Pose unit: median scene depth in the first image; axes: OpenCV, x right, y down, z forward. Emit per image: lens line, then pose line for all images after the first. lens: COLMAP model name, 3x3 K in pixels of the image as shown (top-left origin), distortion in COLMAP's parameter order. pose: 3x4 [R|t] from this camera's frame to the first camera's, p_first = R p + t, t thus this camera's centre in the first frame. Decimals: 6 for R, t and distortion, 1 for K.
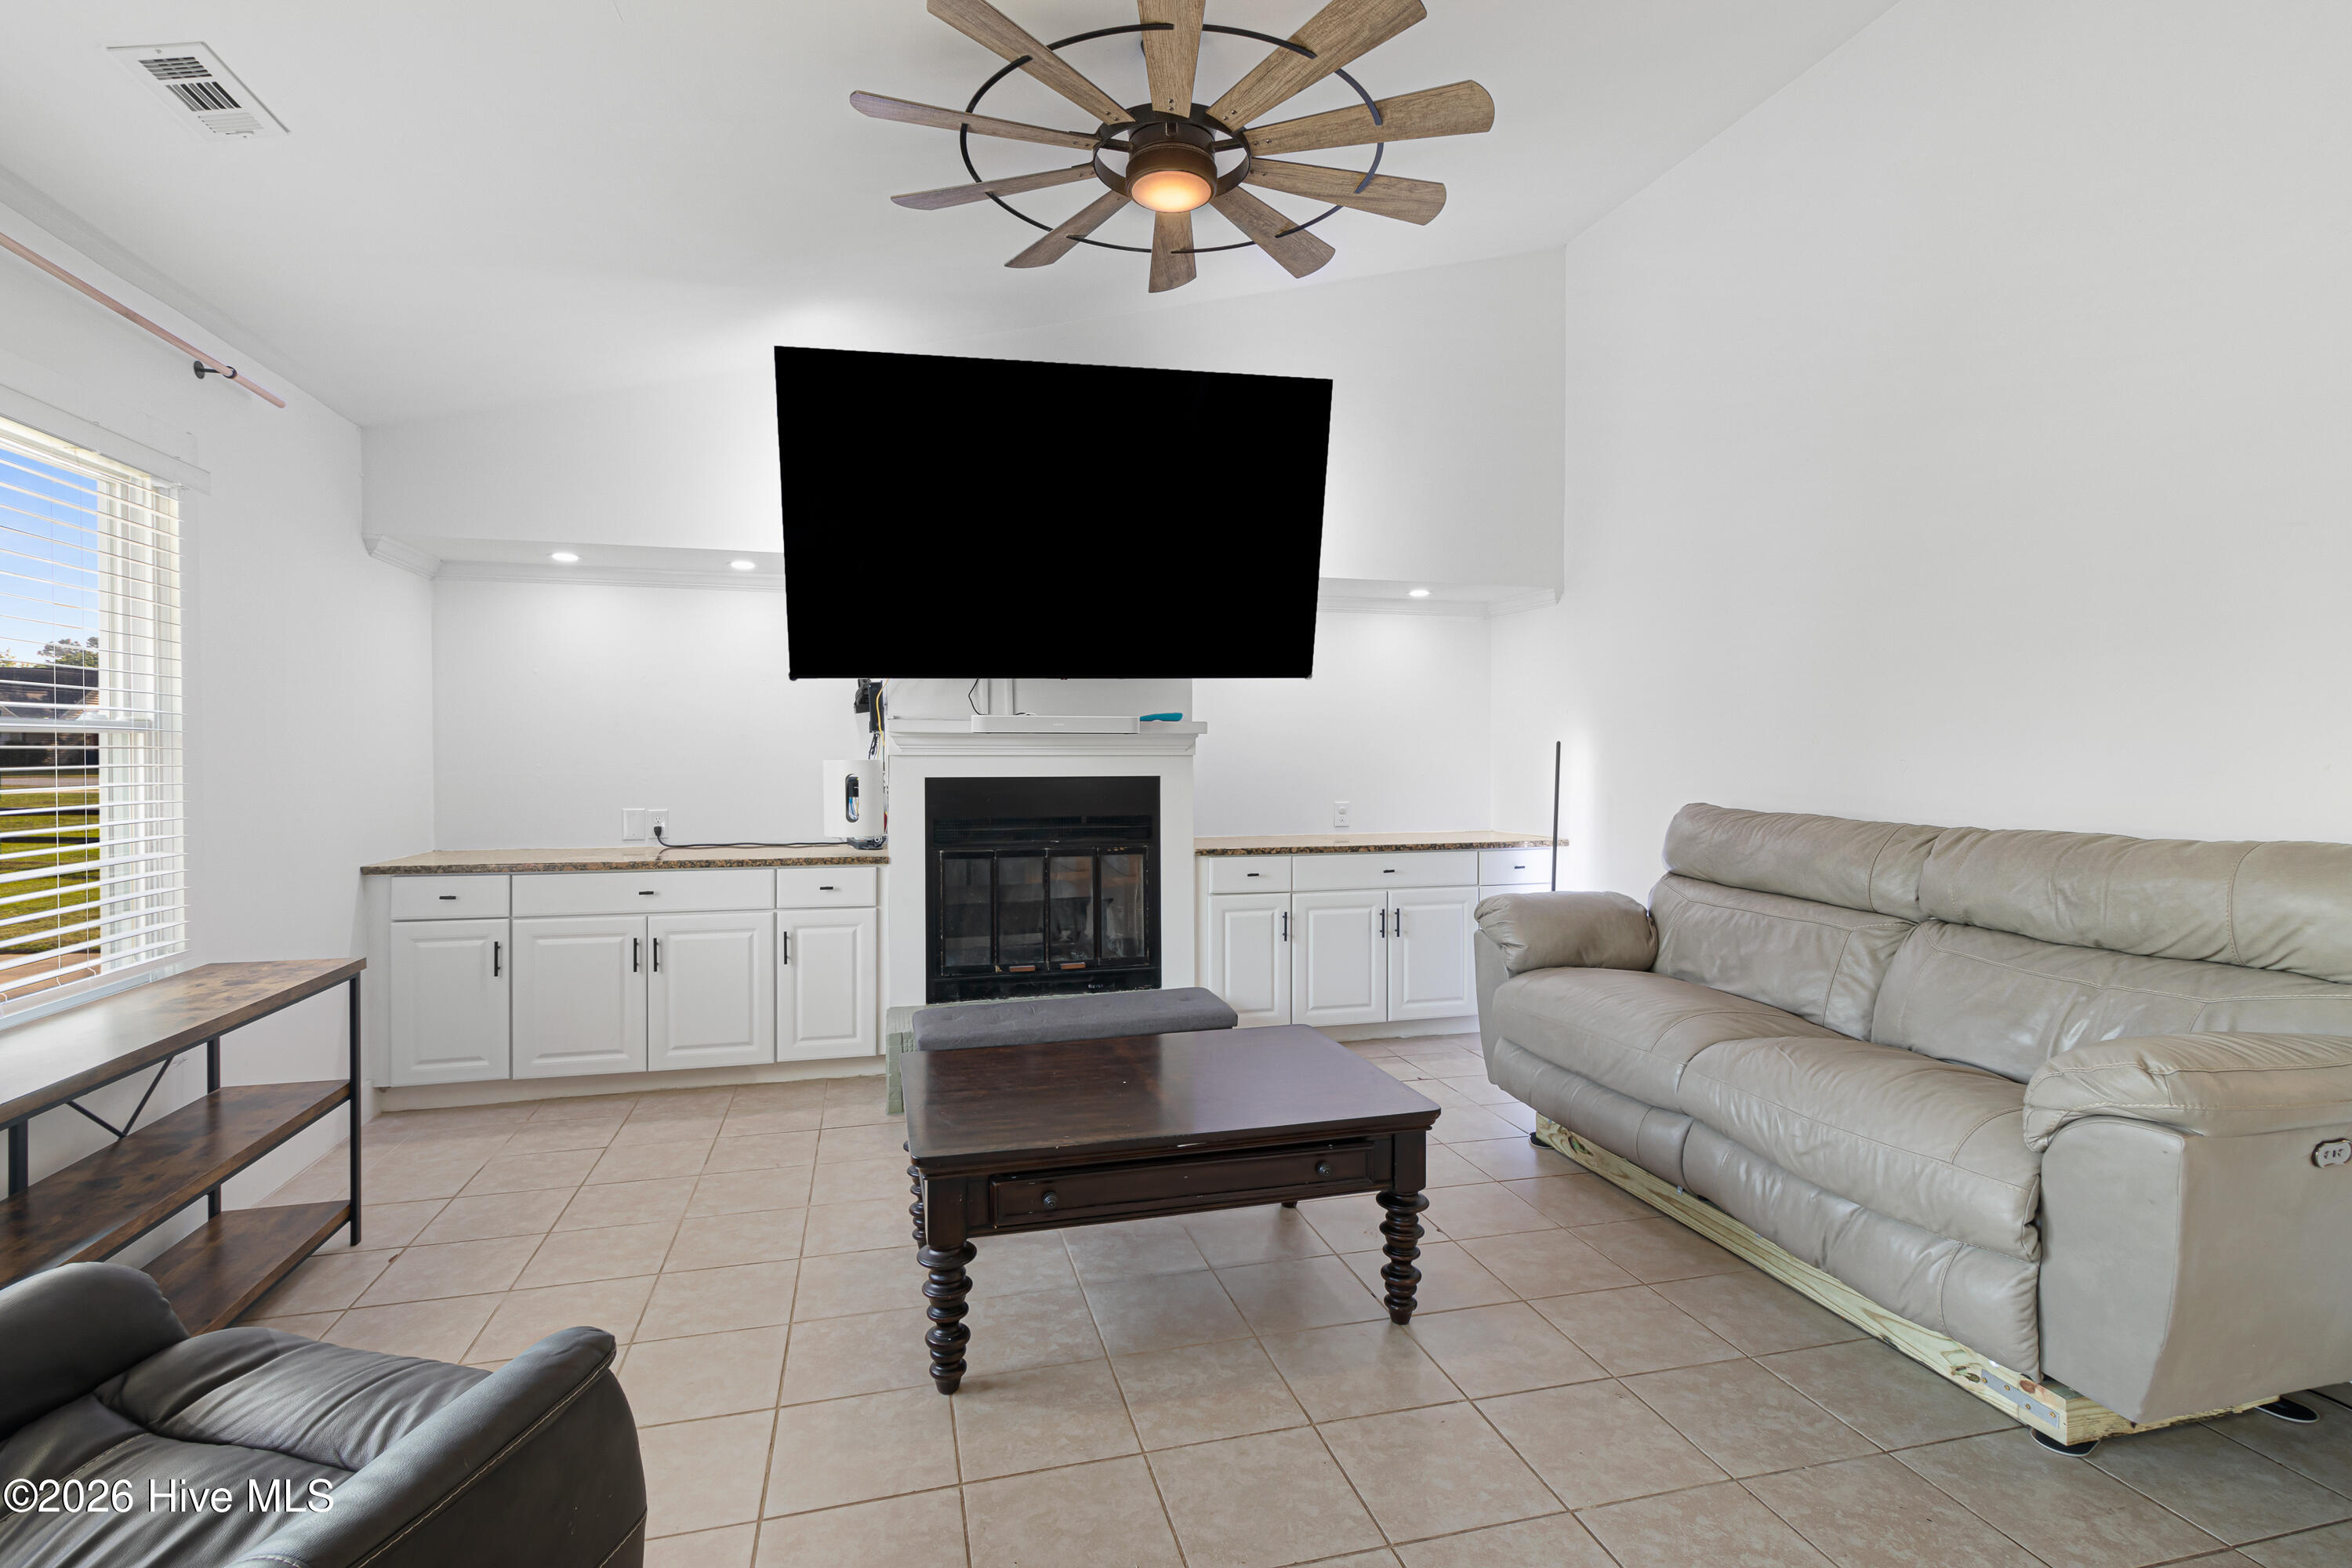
lens RADIAL K [[1082.7, 0, 1176.0], [0, 1082.7, 784.0], [0, 0, 1]] dist [0.001546, -0.001300]
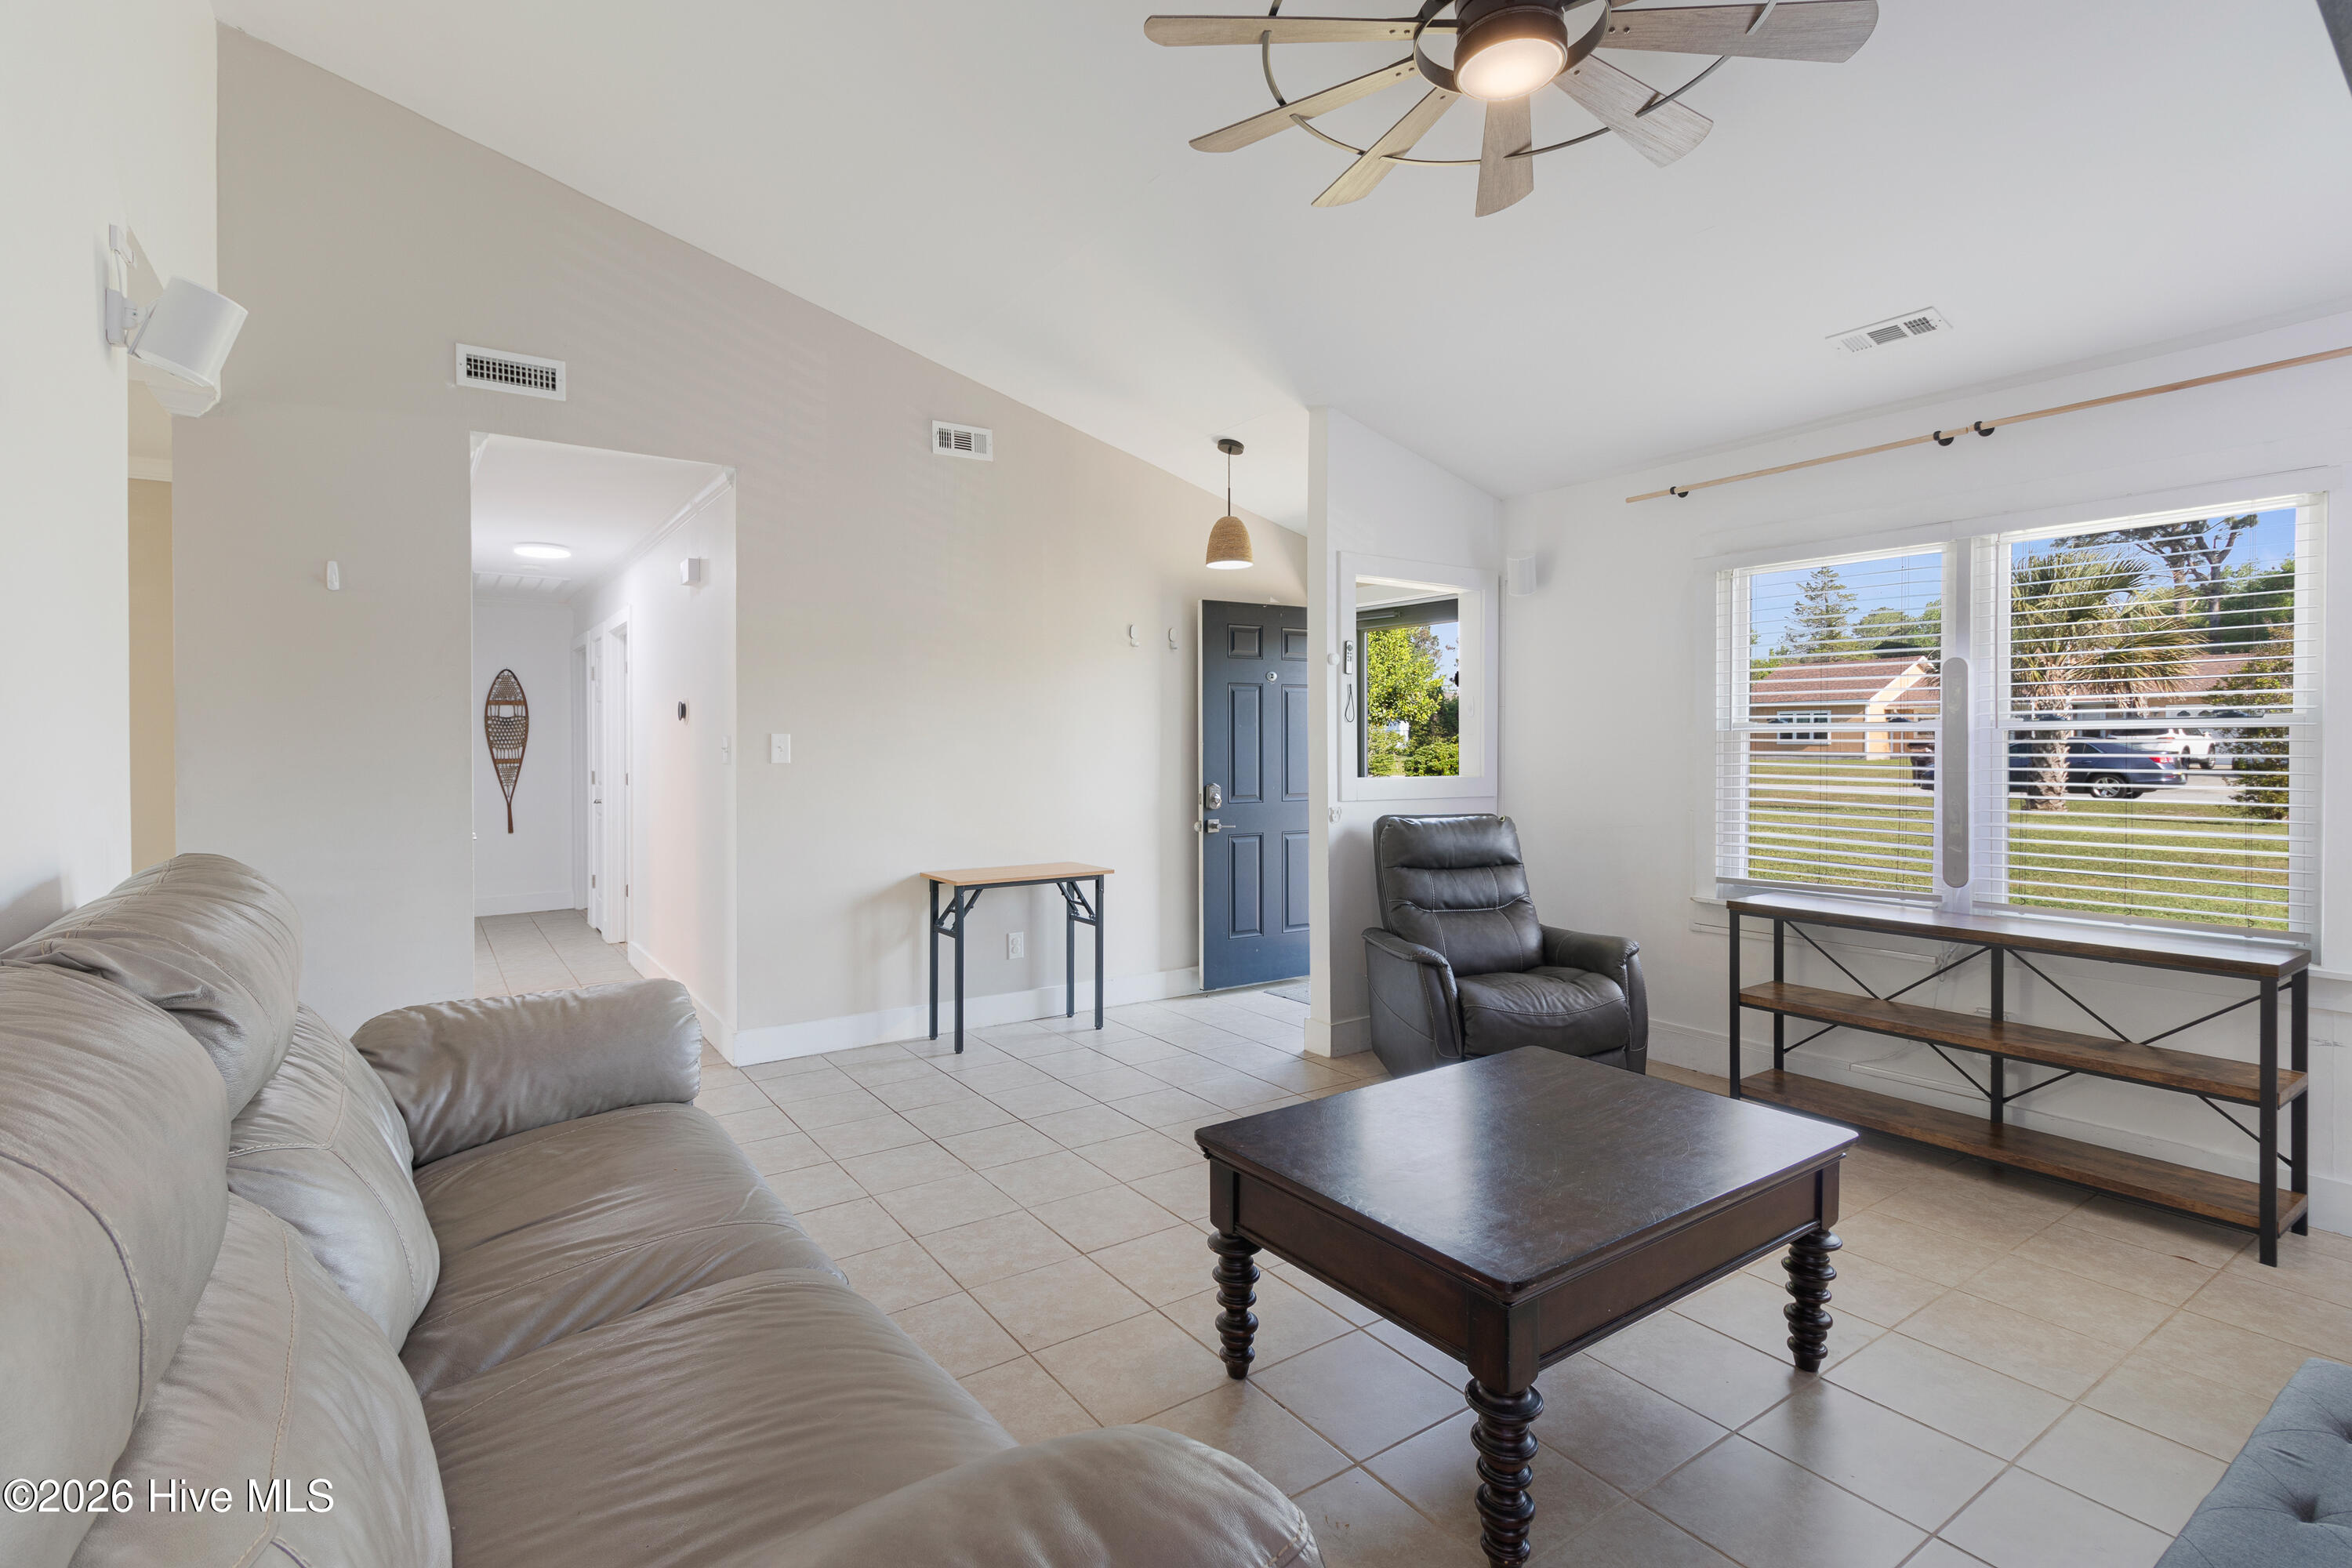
lens RADIAL K [[1100.0, 0, 1150.3], [0, 1100.0, 756.0], [0, 0, 1]] dist [0.002576, 0.000578]
pose [[-0.945421, 0.009442, -0.325715, 0.333157], [-0.001951, 0.999398, 0.034633, -0.034897], [0.325846, 0.033378, -0.944834, 1.063970]]
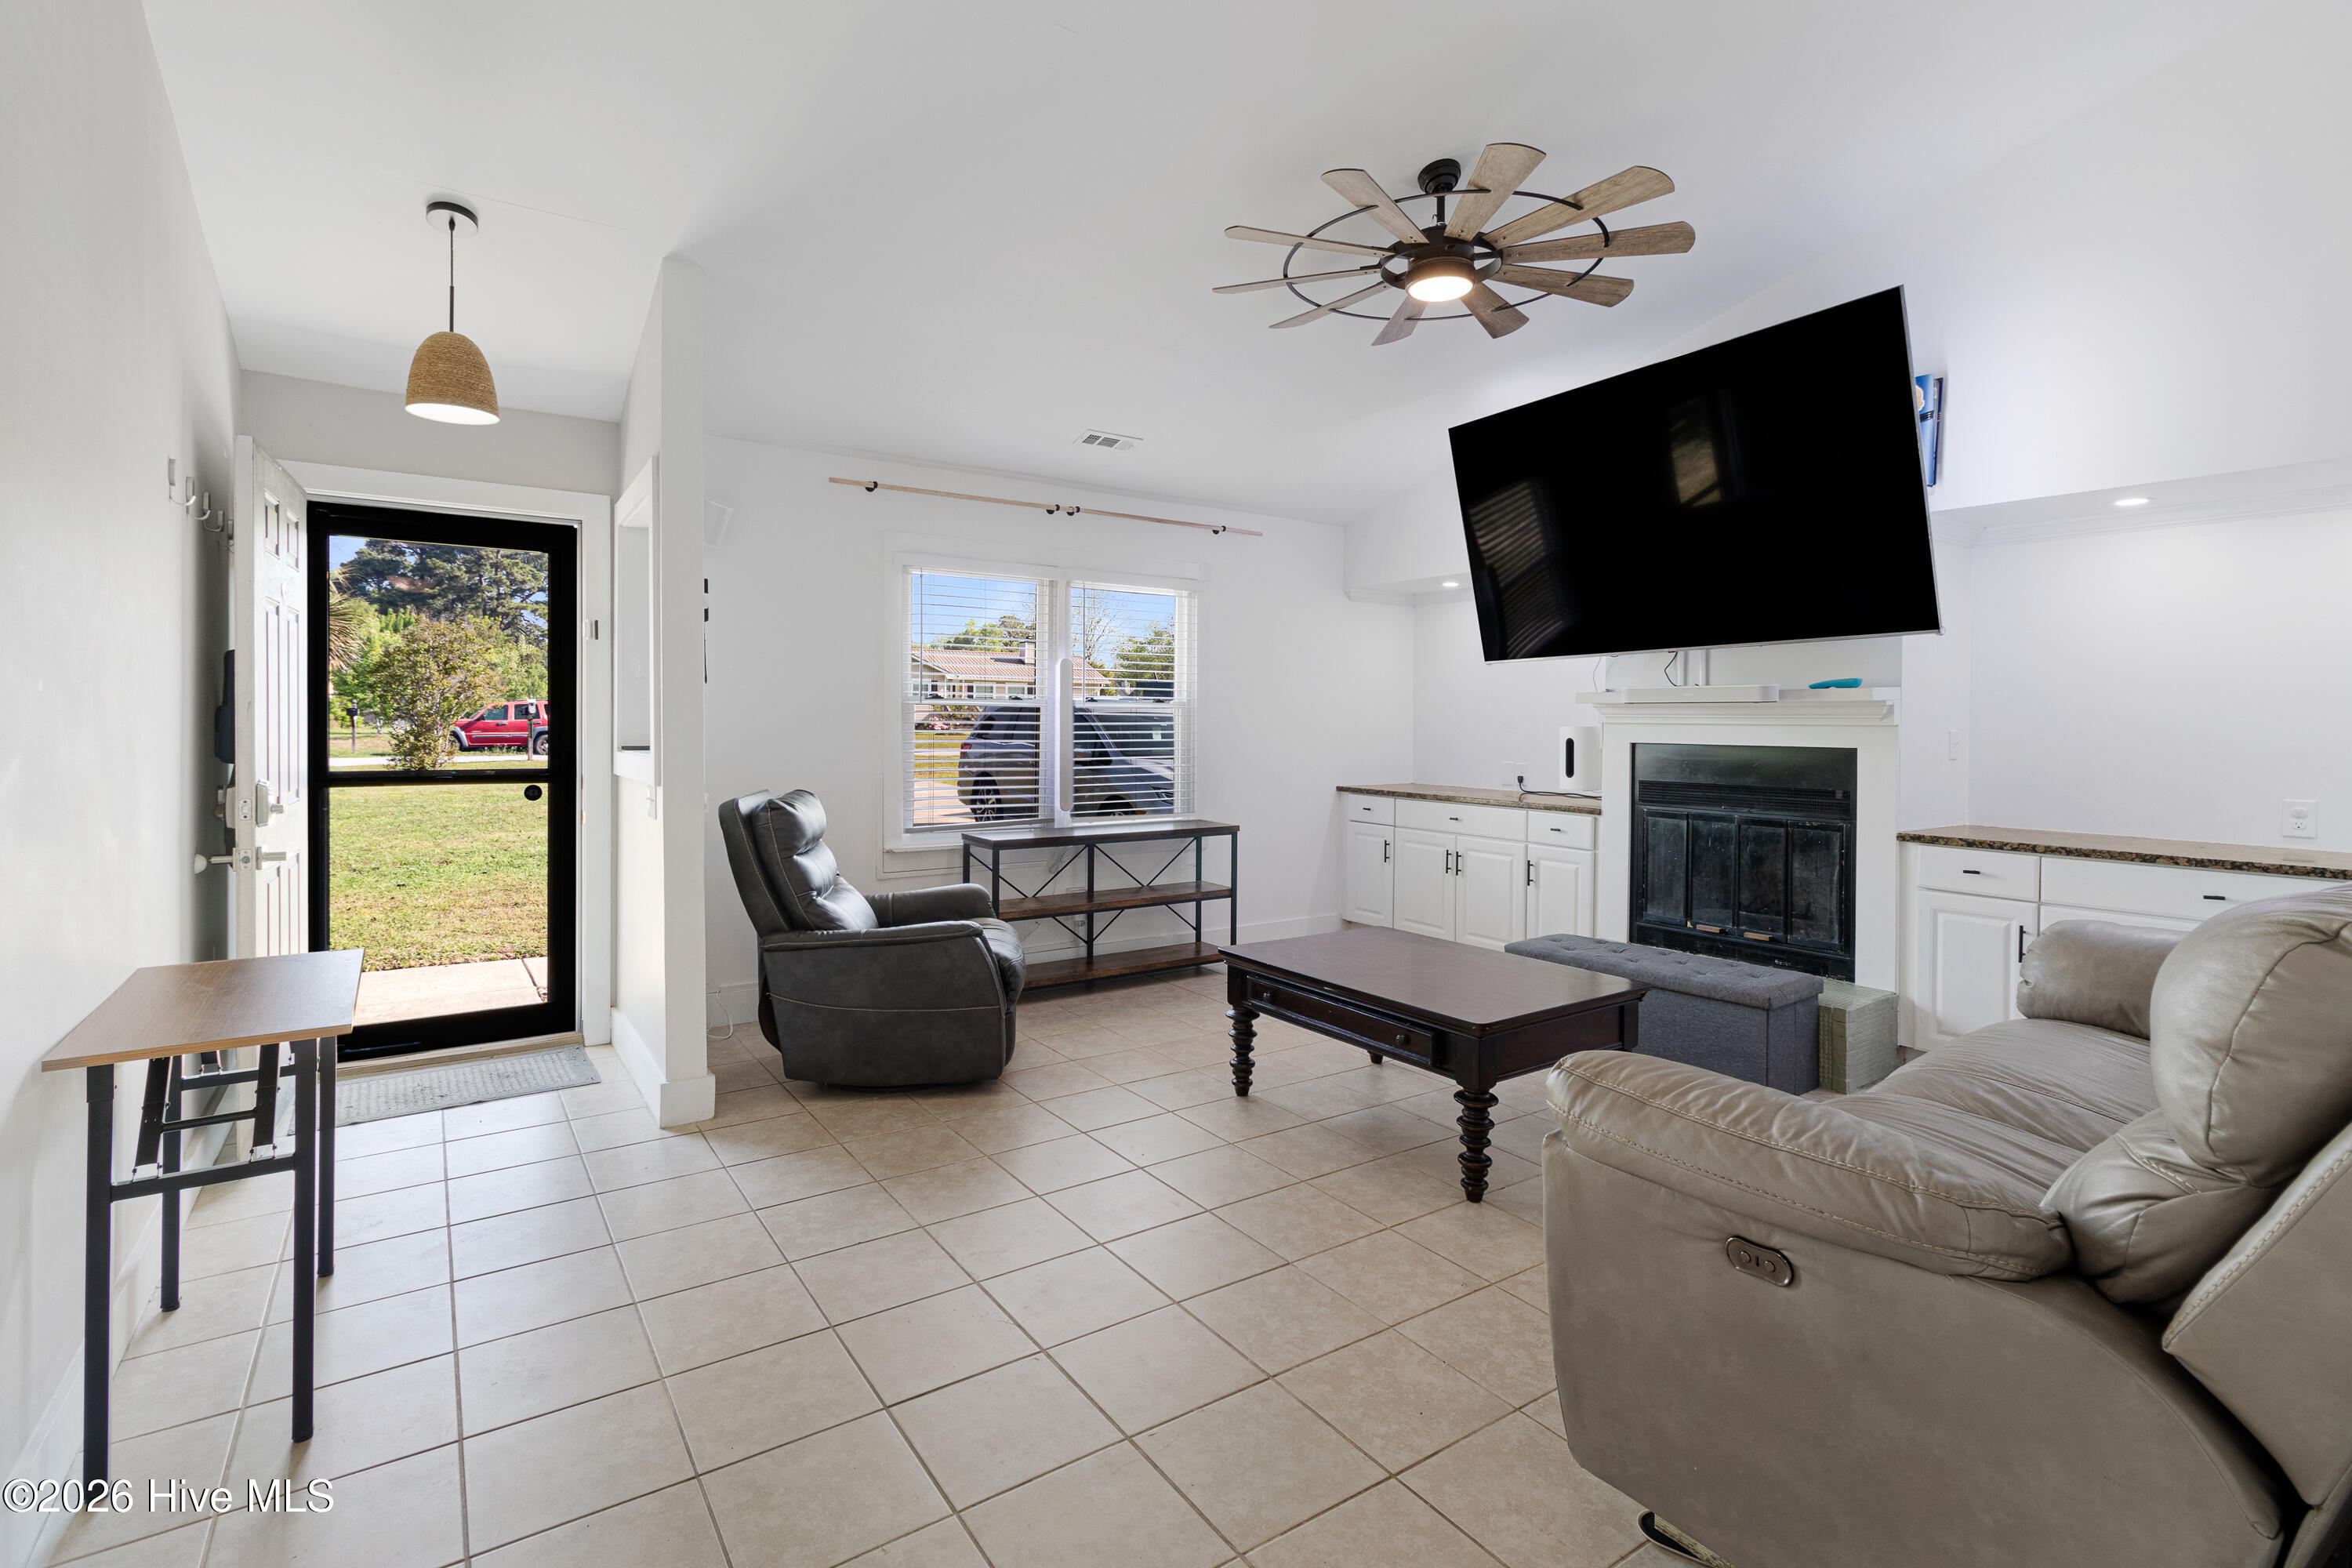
lens RADIAL K [[1100.0, 0, 1150.3], [0, 1100.0, 756.0], [0, 0, 1]] dist [0.002576, 0.000578]
pose [[0.325742, 0.036484, -0.944754, 0.703170], [-0.032327, 0.999101, 0.027437, -0.007173], [0.944906, 0.021604, 0.326629, 0.150908]]
